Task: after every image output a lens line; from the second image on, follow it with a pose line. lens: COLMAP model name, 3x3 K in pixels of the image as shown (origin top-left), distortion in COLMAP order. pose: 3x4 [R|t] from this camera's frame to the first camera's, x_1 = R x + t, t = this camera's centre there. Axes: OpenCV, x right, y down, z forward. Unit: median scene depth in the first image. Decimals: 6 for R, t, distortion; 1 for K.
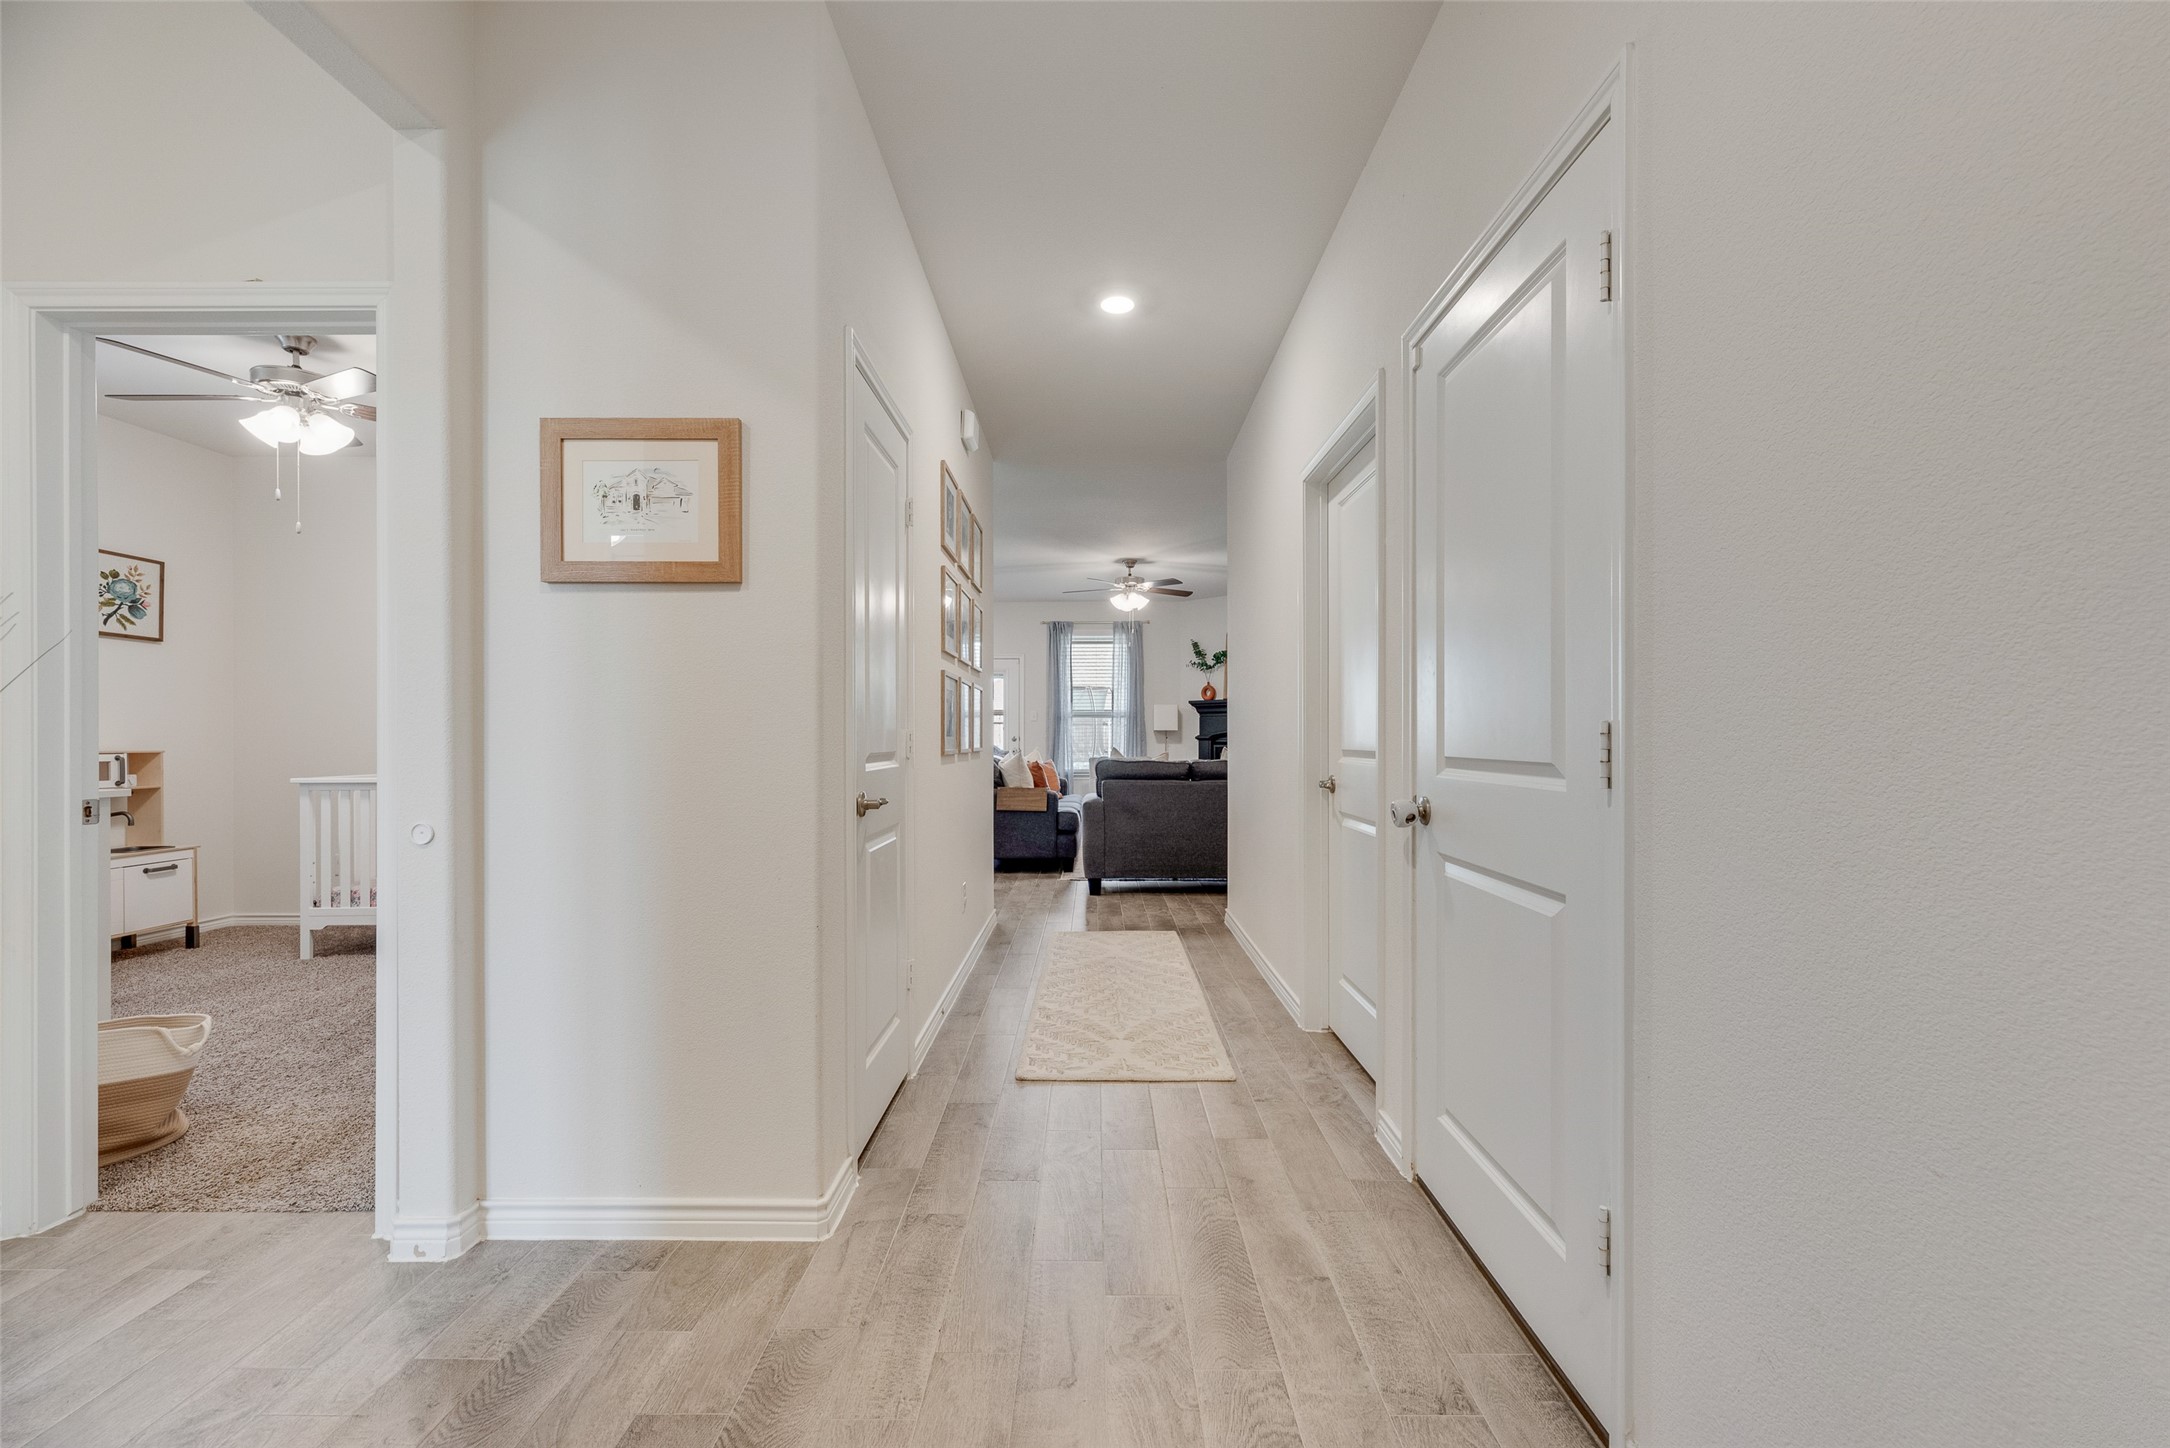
lens RADIAL K [[868.8, 0, 1087.1], [0, 868.8, 730.6], [0, 0, 1]] dist [-0.000995, 0.000678]
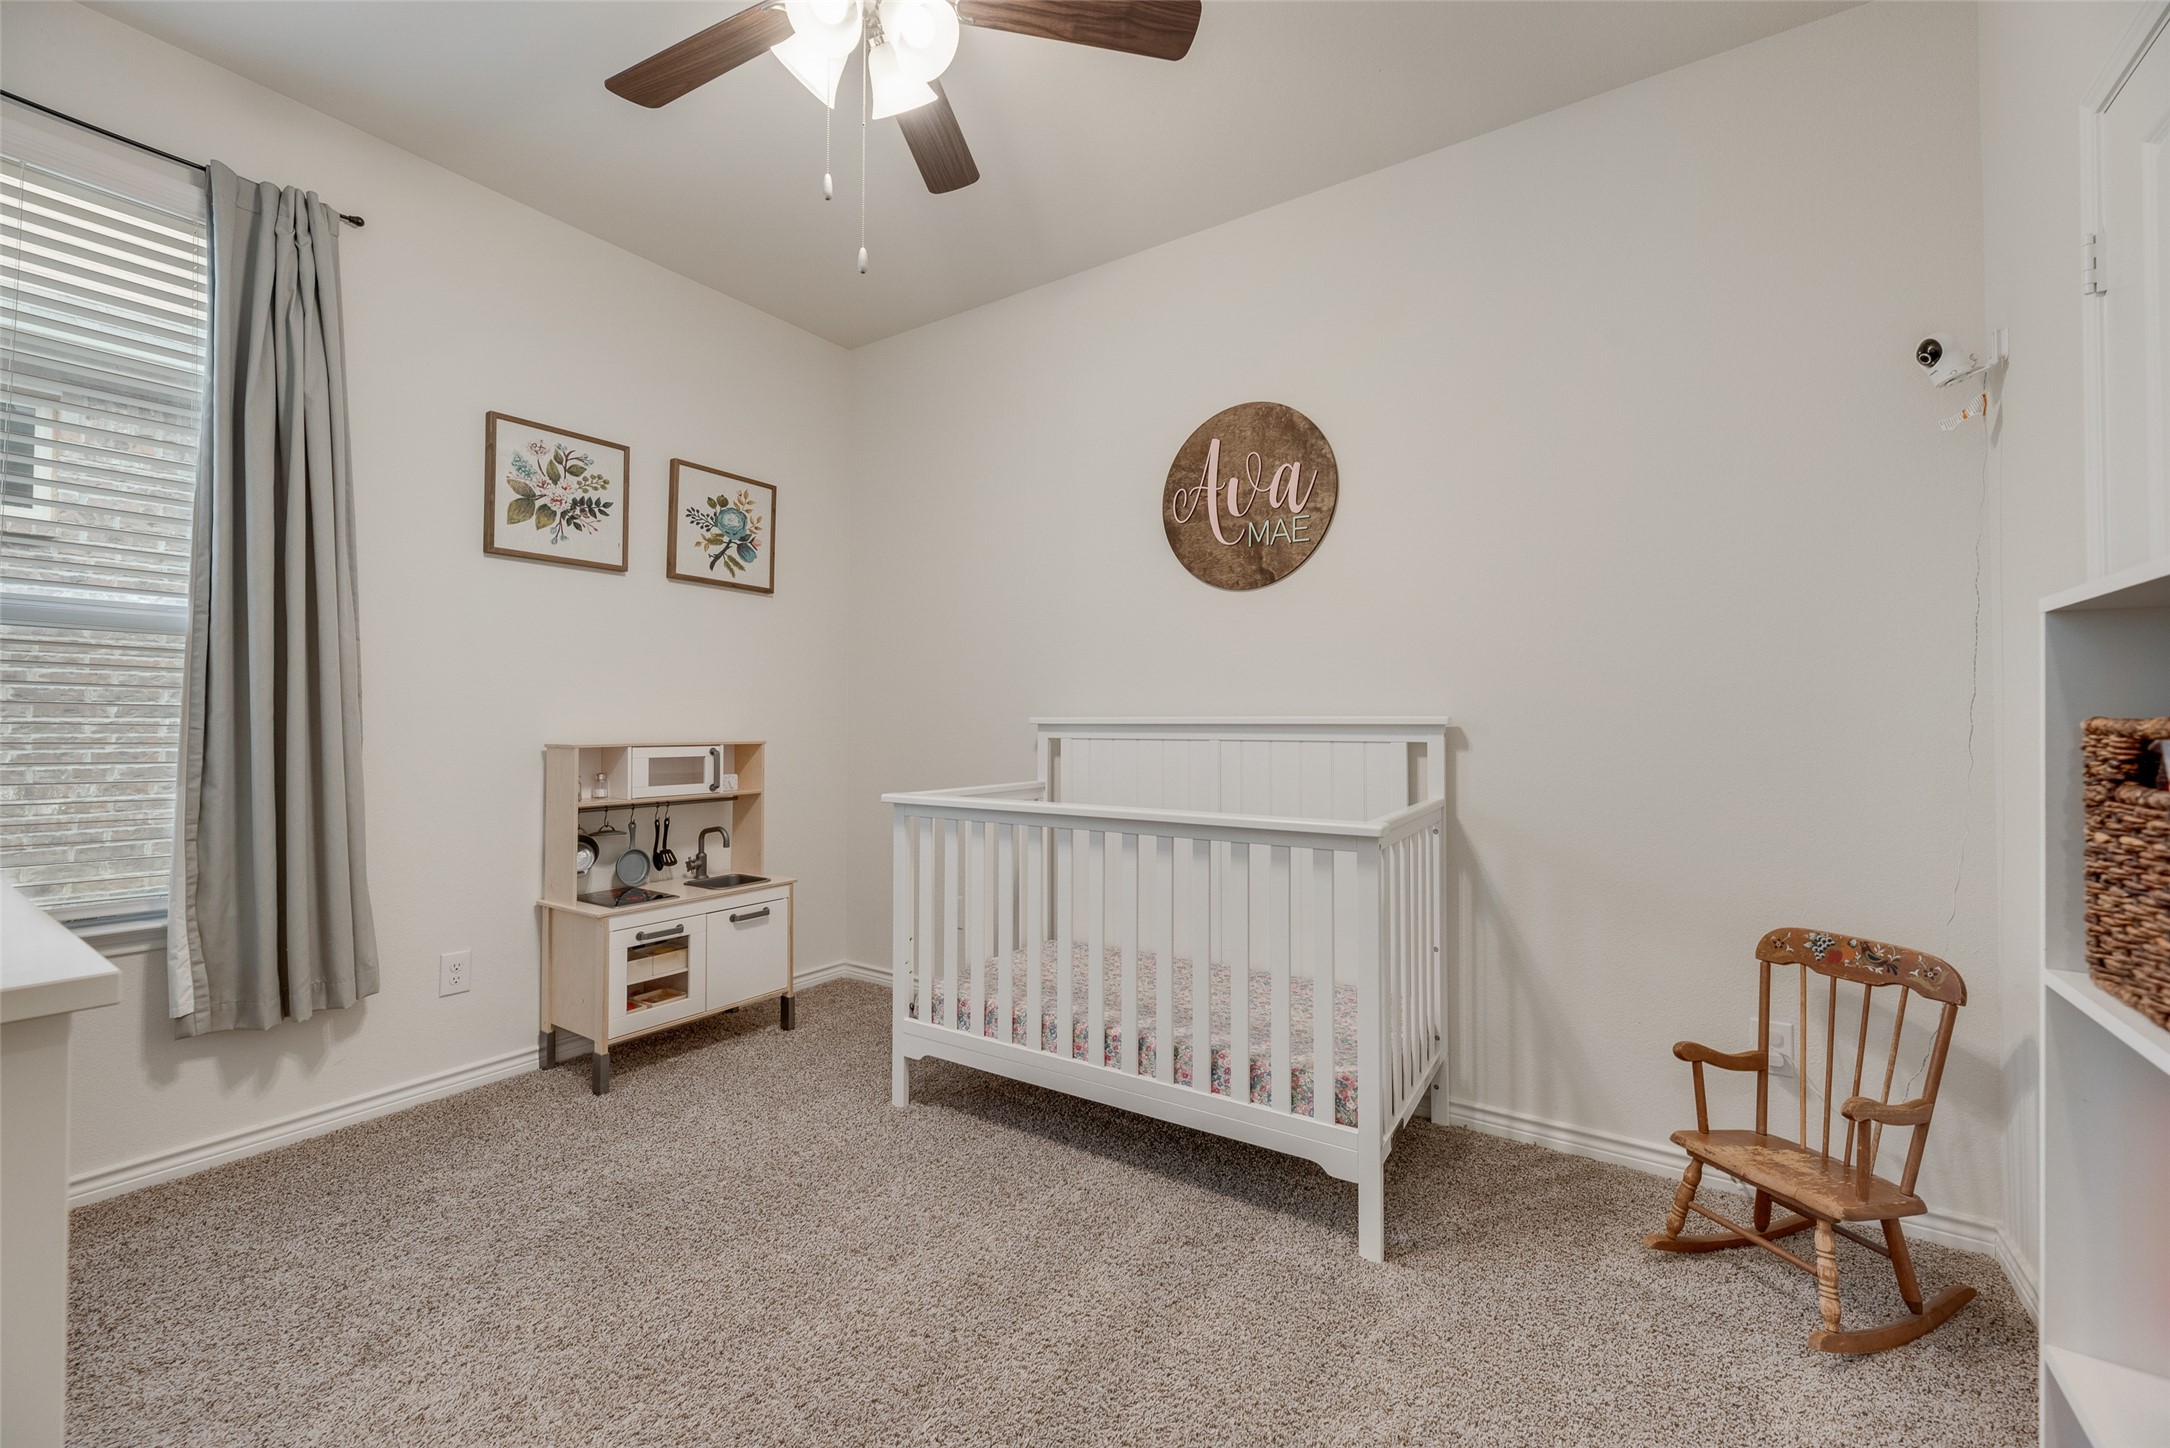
lens RADIAL K [[878.4, 0, 1087.8], [0, 878.4, 709.7], [0, 0, 1]] dist [0.002053, 0.000085]
pose [[0.832483, 0.001299, -0.554049, -0.446072], [-0.006626, 0.999949, -0.007612, 0.000737], [0.554011, 0.010008, 0.832449, 0.550547]]
